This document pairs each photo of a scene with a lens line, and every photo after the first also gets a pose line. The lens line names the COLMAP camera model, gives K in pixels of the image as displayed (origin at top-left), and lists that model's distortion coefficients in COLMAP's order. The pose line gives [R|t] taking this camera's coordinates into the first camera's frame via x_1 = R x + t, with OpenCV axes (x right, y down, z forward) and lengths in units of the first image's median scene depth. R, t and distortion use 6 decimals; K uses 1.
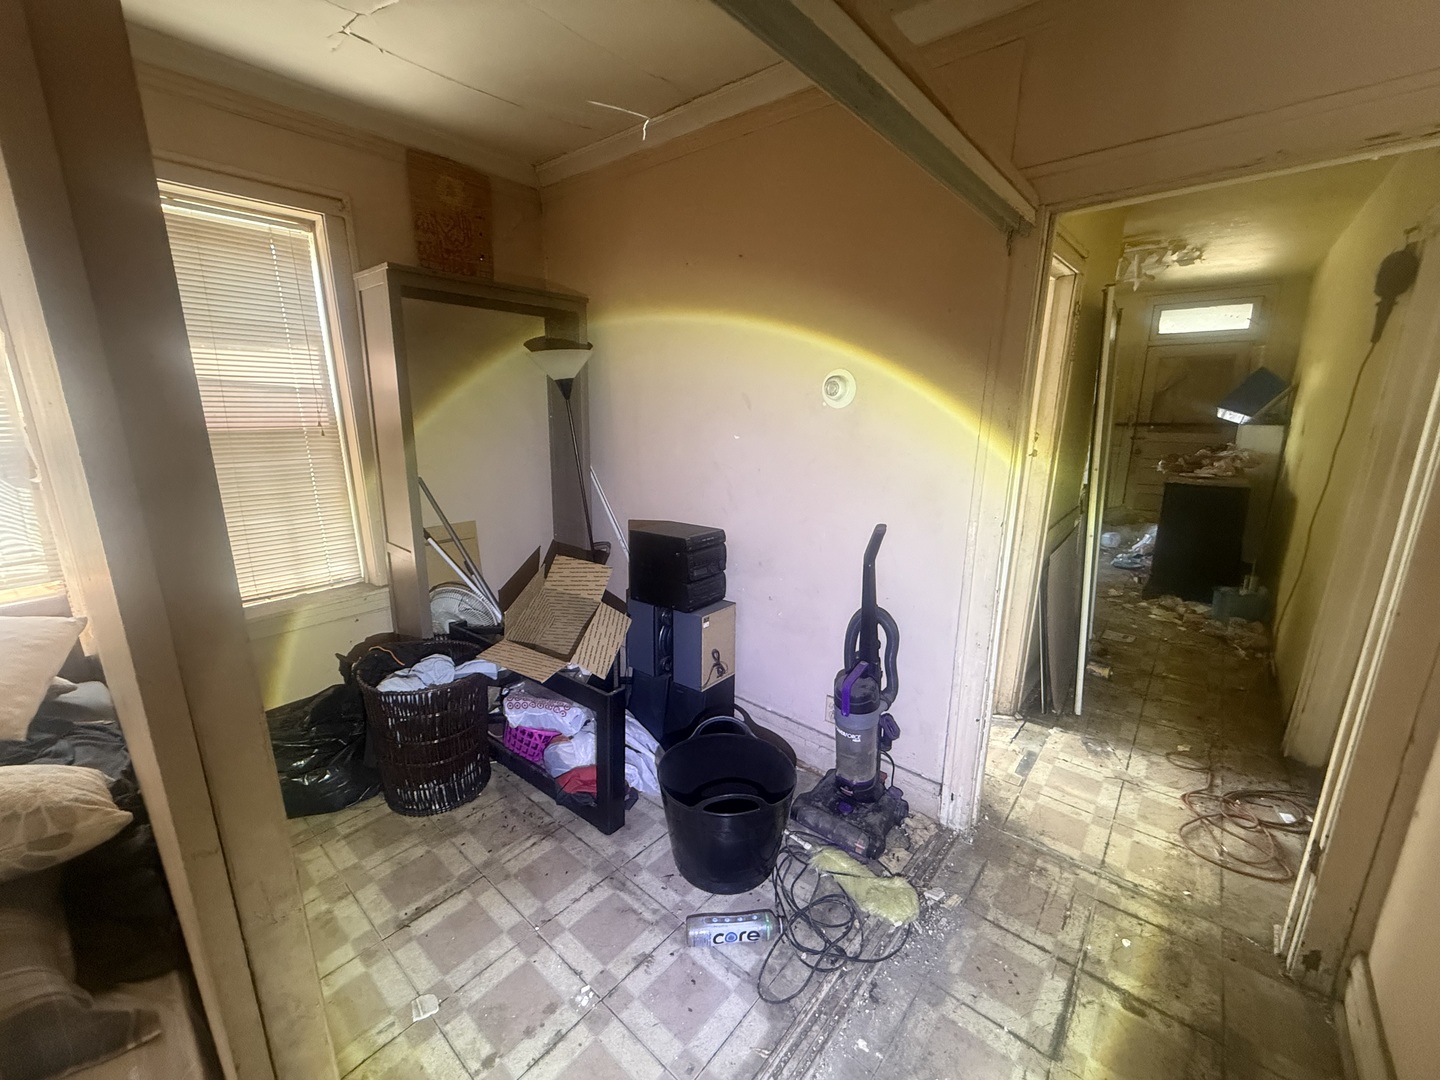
lens RADIAL K [[572.0, 0, 720.0], [0, 572.0, 540.0], [0, 0, 1]] dist [0.001365, 0.000304]
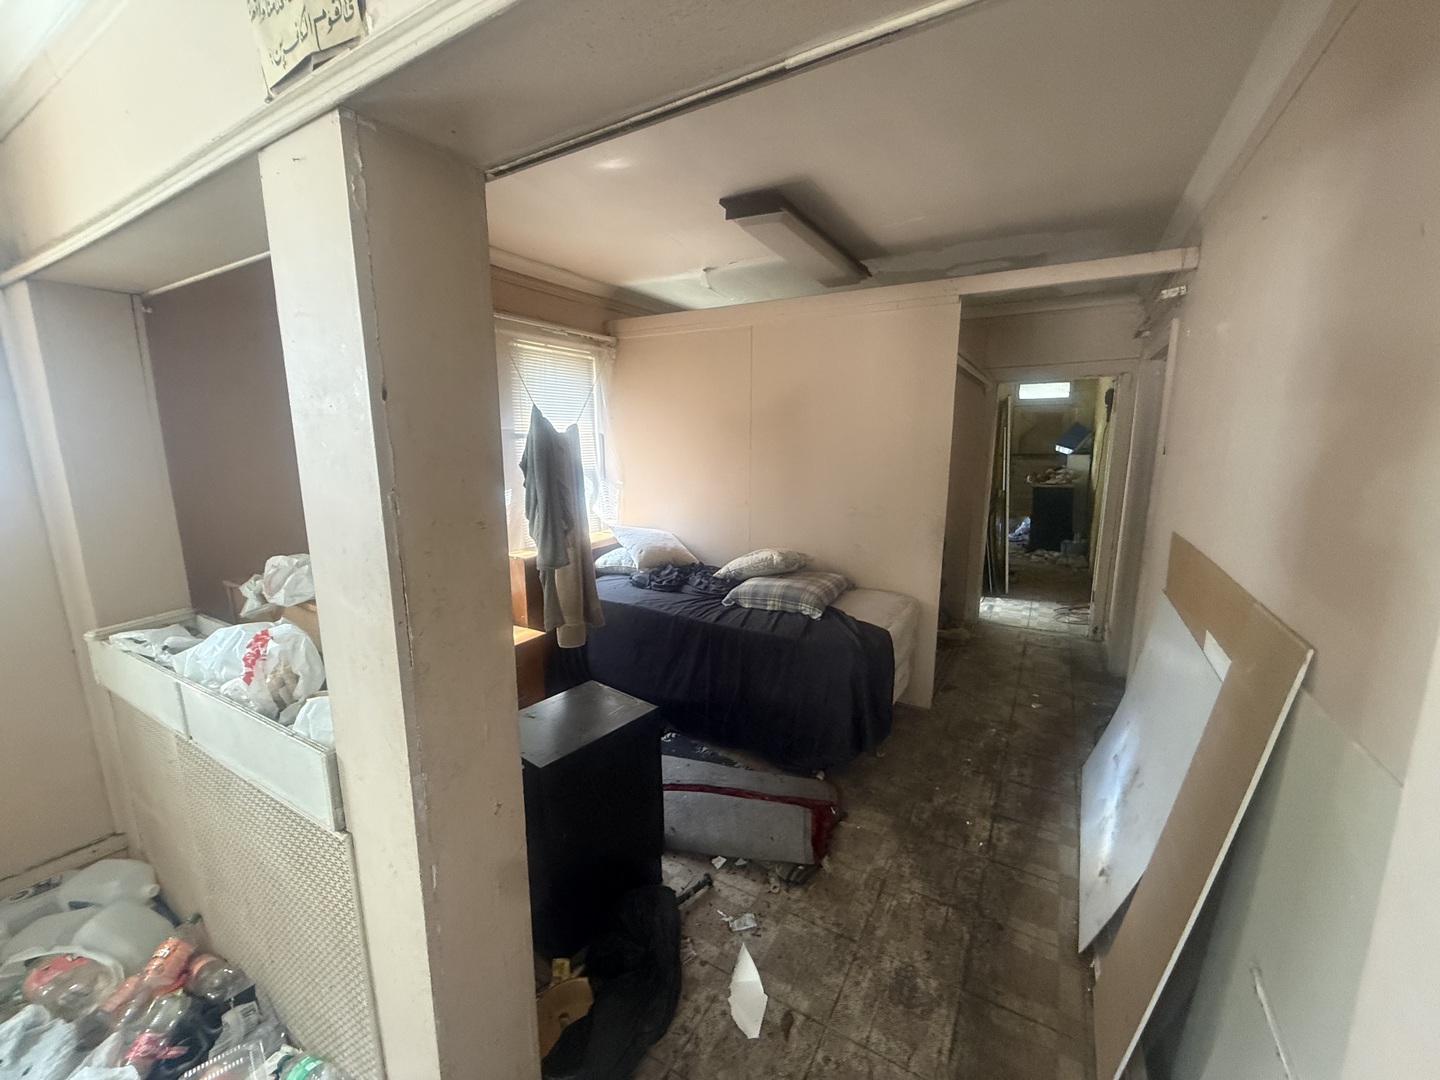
lens RADIAL K [[572.0, 0, 720.0], [0, 572.0, 540.0], [0, 0, 1]] dist [0.001365, 0.000304]
pose [[0.984524, -0.034893, 0.171739, -0.539129], [0.044864, 0.997504, -0.054523, 0.127989], [-0.169408, 0.061384, 0.983632, -0.632081]]
